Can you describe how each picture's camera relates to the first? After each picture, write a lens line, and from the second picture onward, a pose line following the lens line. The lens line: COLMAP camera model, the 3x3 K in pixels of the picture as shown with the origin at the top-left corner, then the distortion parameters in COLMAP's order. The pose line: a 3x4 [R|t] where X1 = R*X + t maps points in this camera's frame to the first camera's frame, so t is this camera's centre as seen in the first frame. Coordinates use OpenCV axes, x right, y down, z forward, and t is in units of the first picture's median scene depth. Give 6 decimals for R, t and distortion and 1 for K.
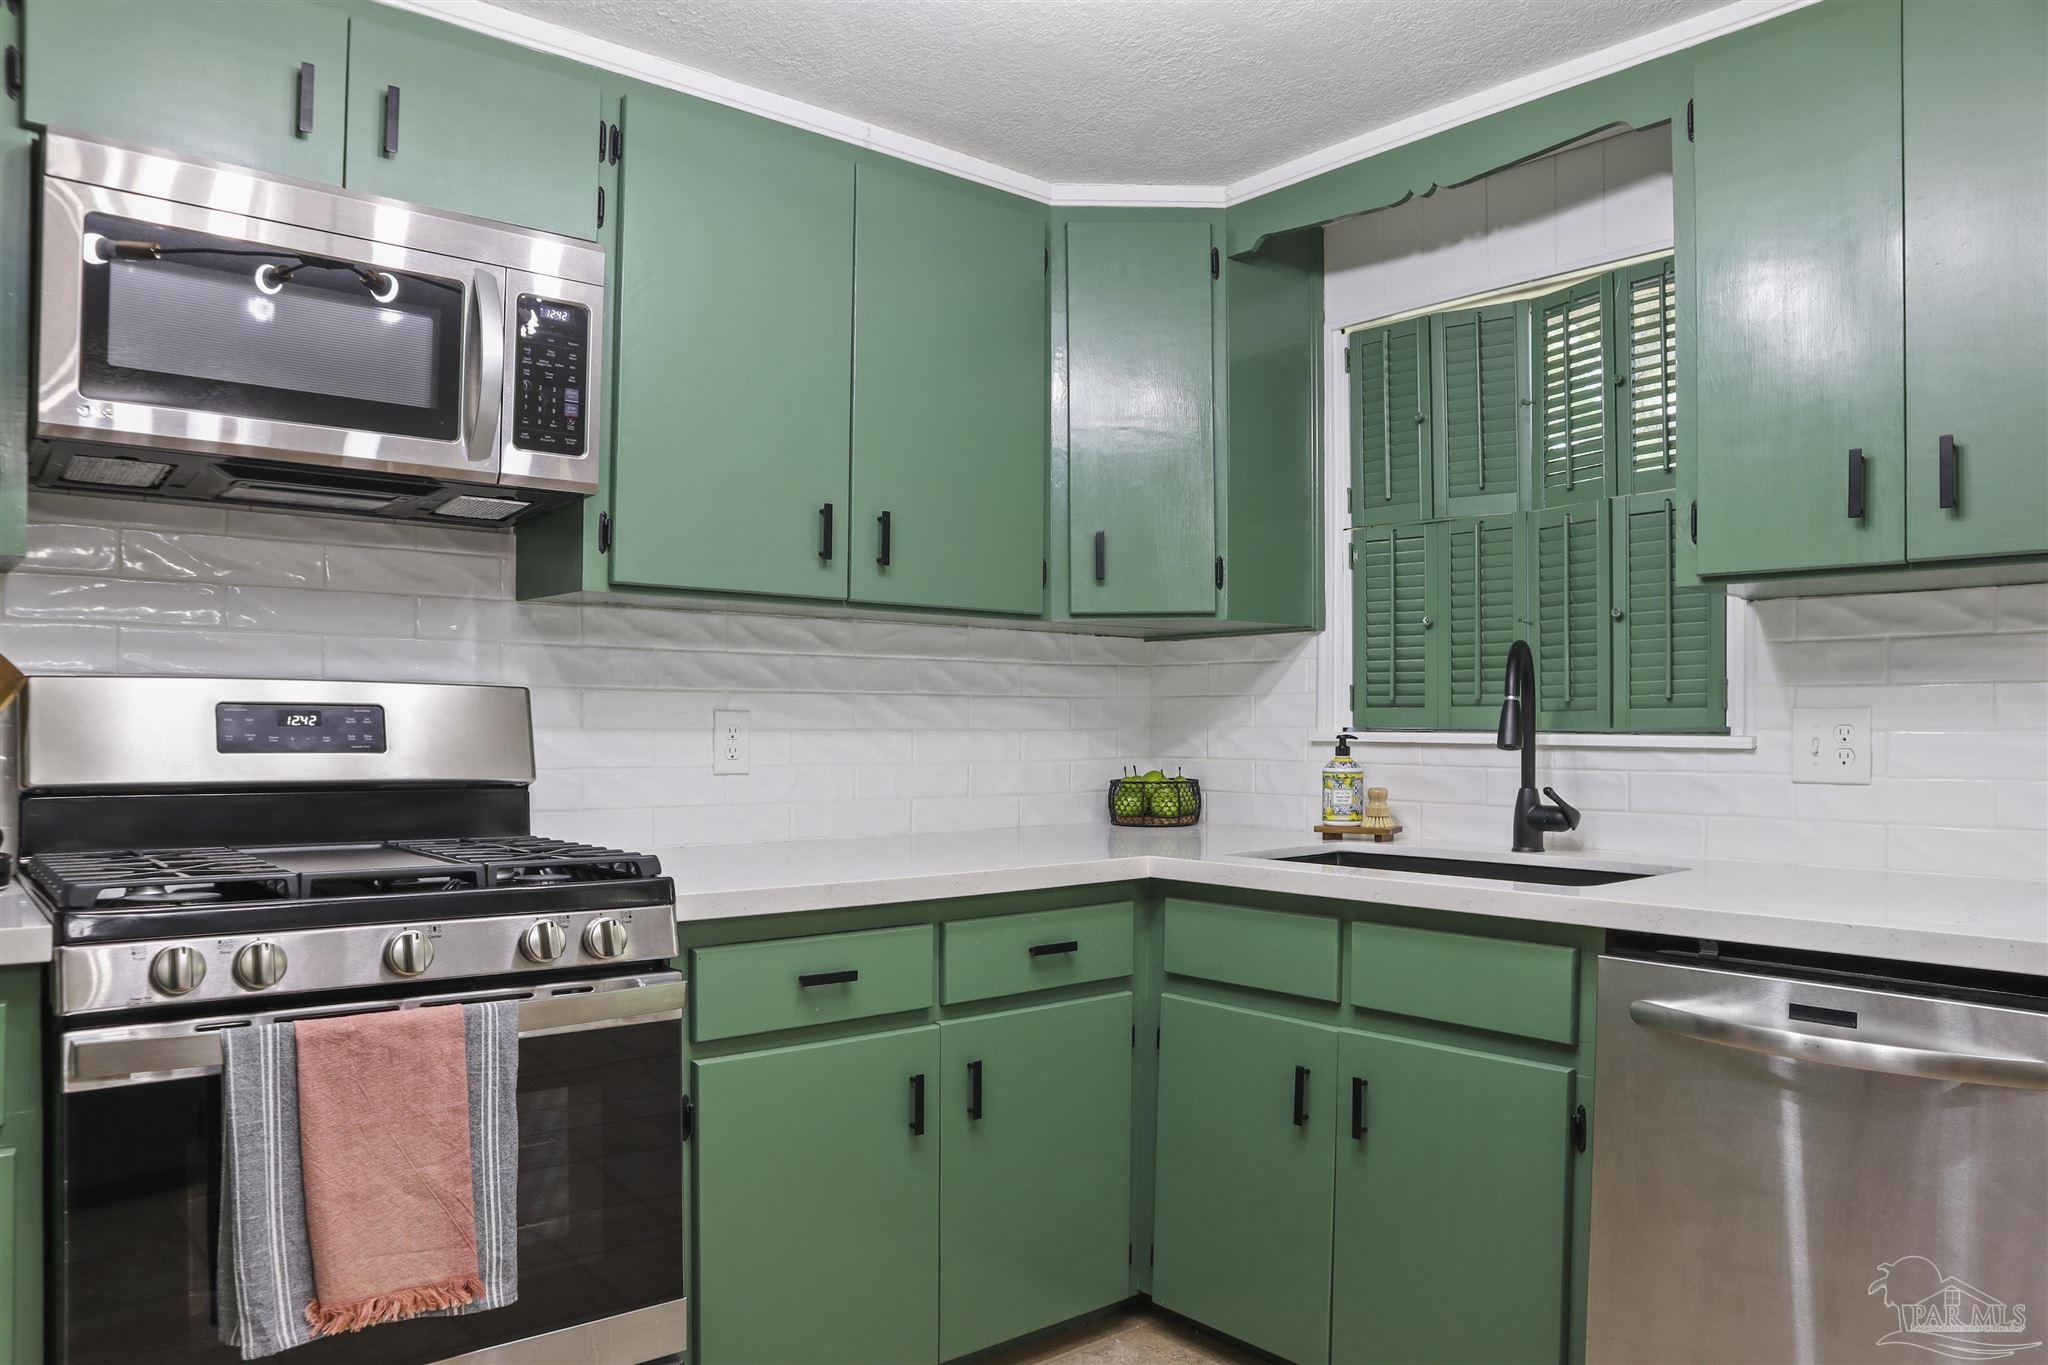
lens RADIAL K [[1441.4, 0, 1025.4], [0, 1441.4, 730.9], [0, 0, 1]] dist [-0.119109, 0.070109]
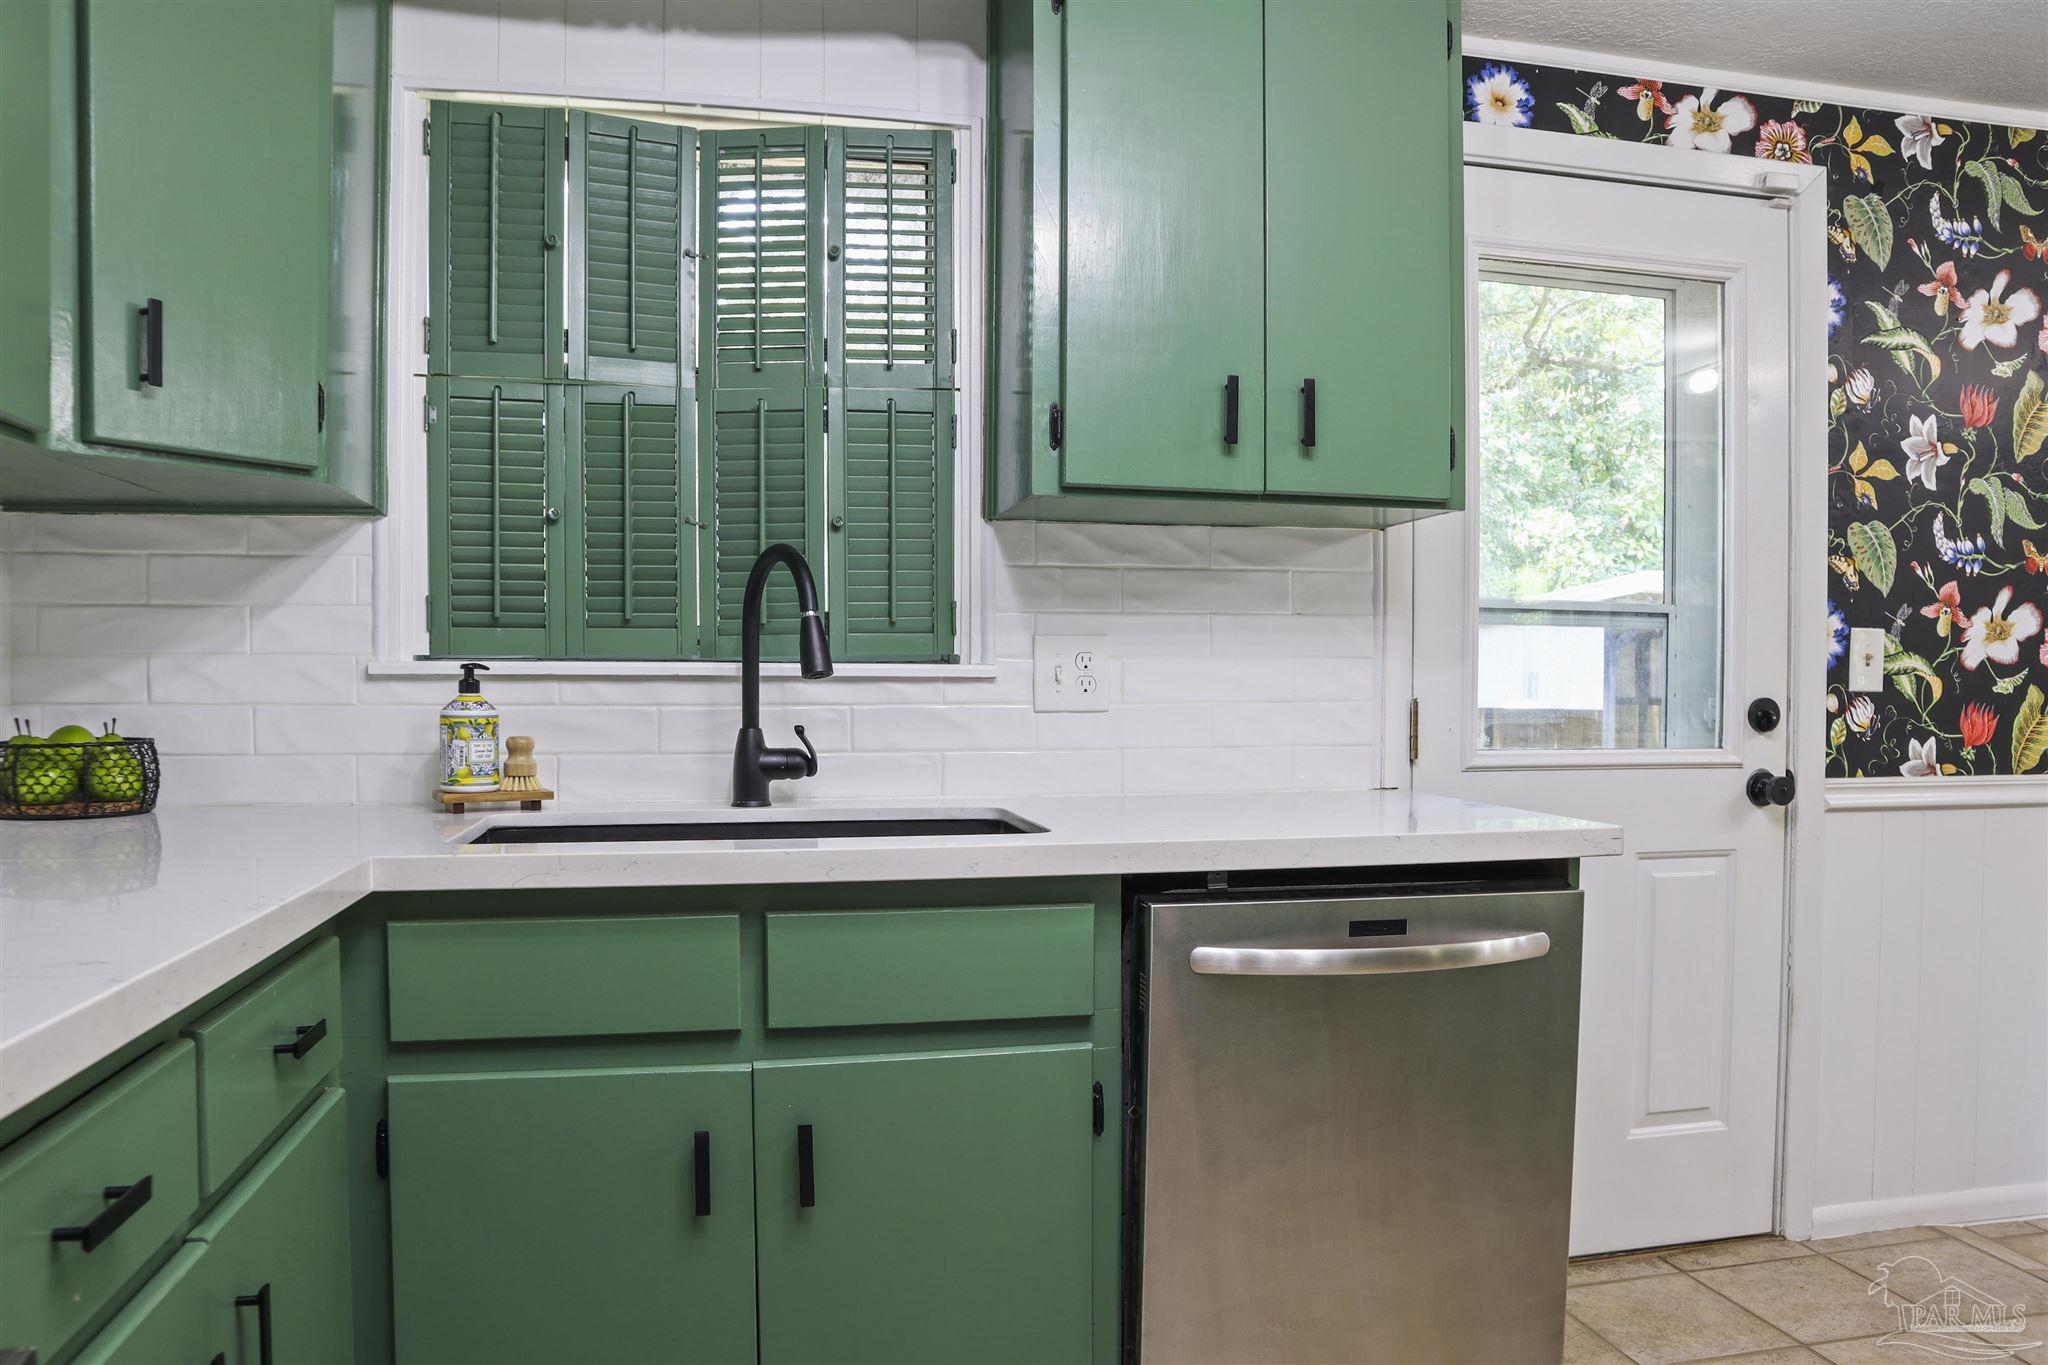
lens RADIAL K [[1441.4, 0, 1025.4], [0, 1441.4, 730.9], [0, 0, 1]] dist [-0.119109, 0.070109]
pose [[0.463797, -0.029469, 0.885451, -0.323179], [0.004400, 0.999511, 0.030960, 0.018478], [-0.885931, -0.010463, 0.463700, 0.516722]]
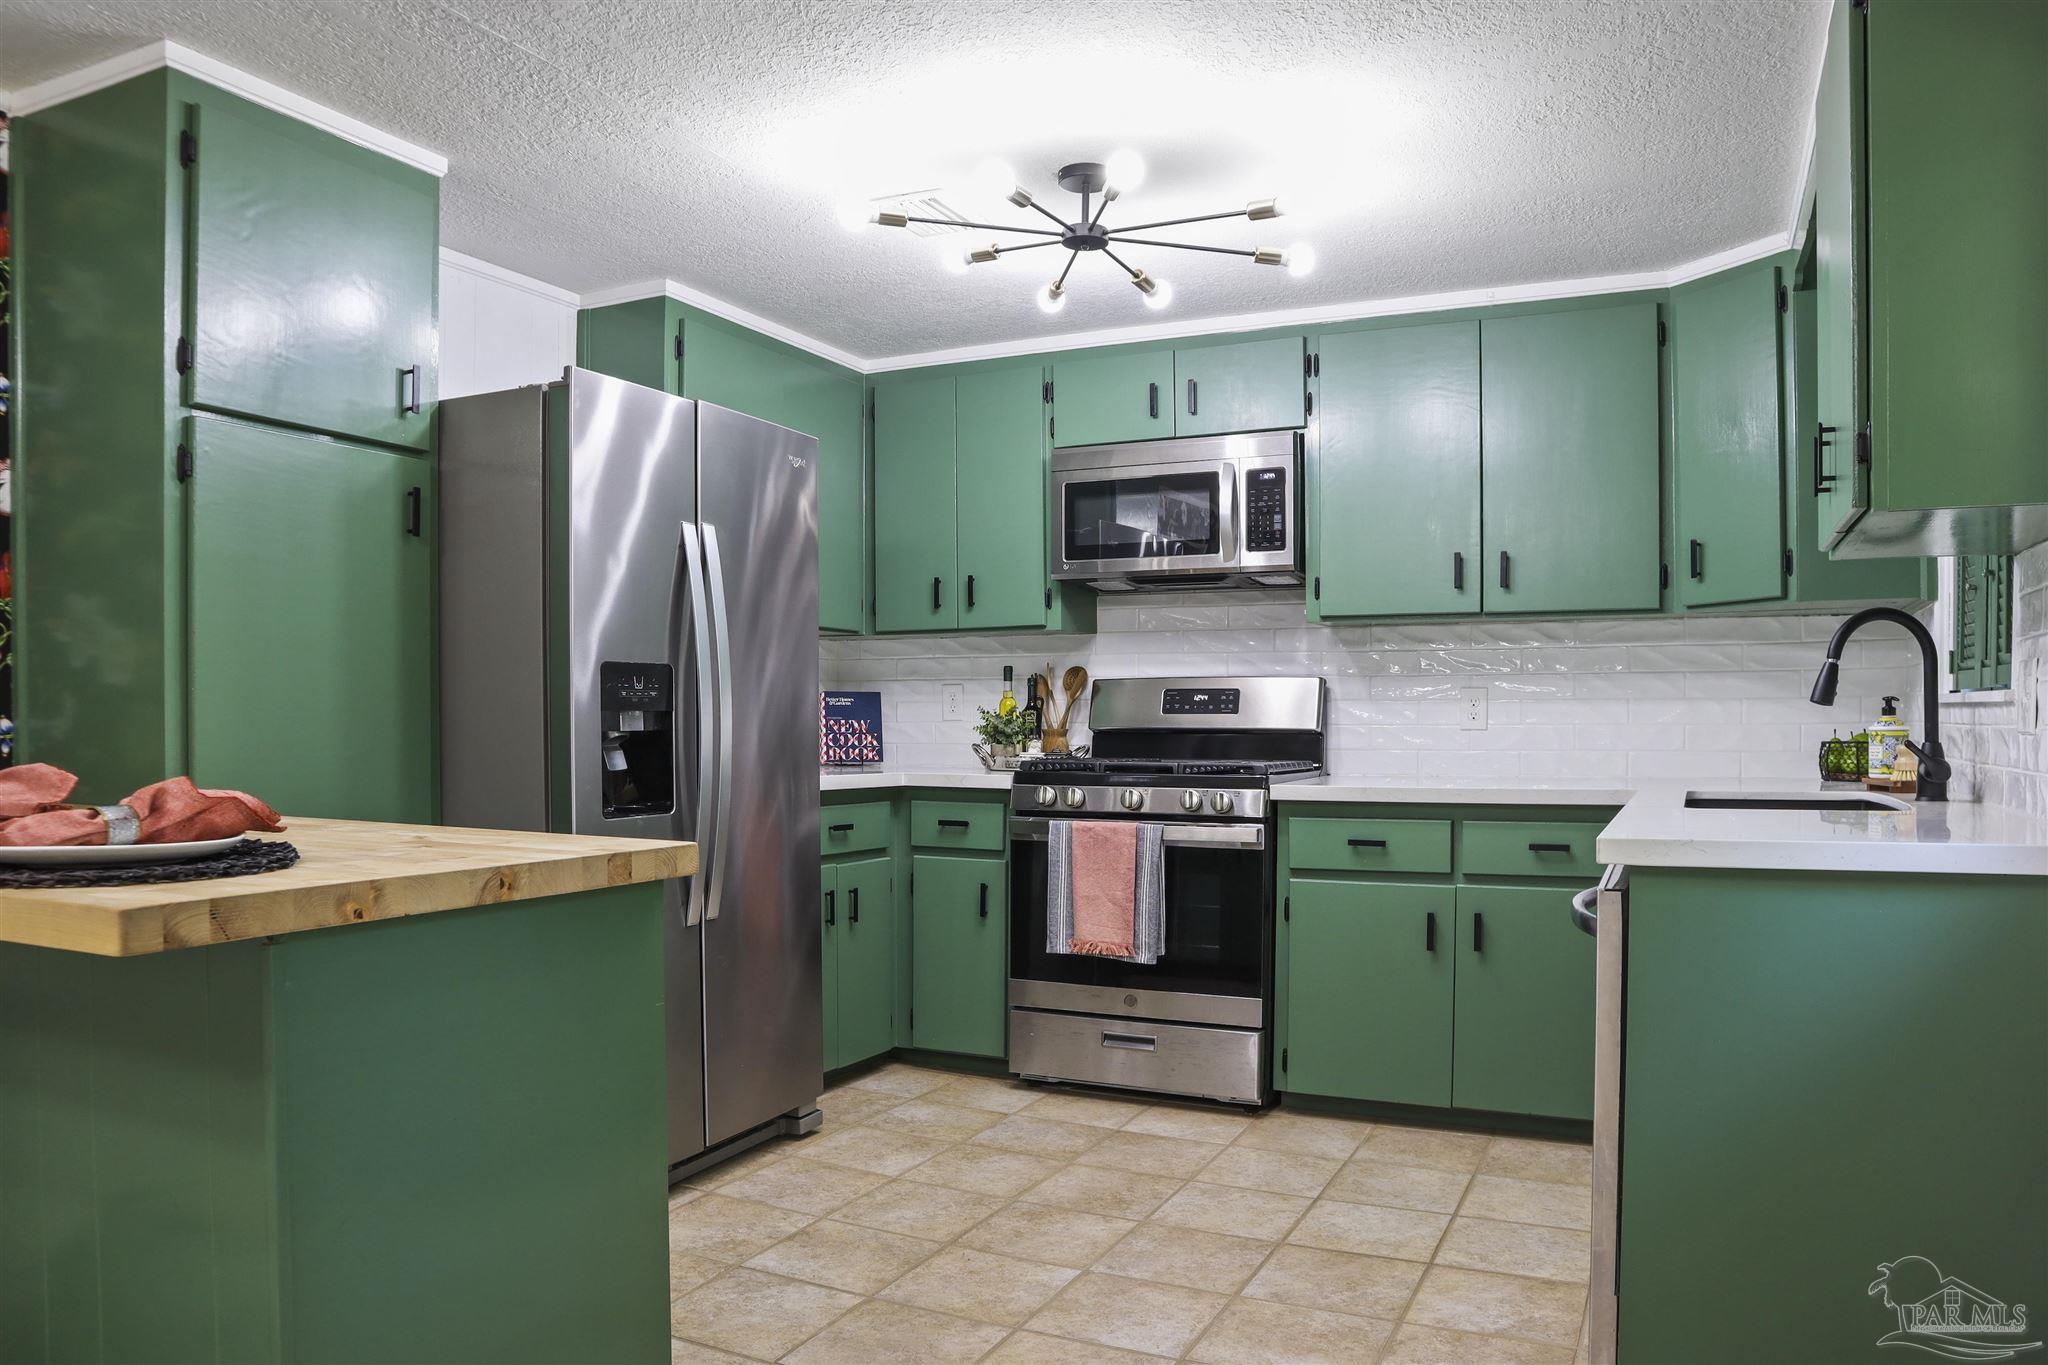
lens RADIAL K [[1441.4, 0, 1025.4], [0, 1441.4, 730.9], [0, 0, 1]] dist [-0.119109, 0.070109]
pose [[0.412062, 0.001475, -0.911155, 1.103545], [0.000959, 0.999997, 0.002053, 0.031705], [0.911155, -0.001719, 0.412060, -0.059769]]
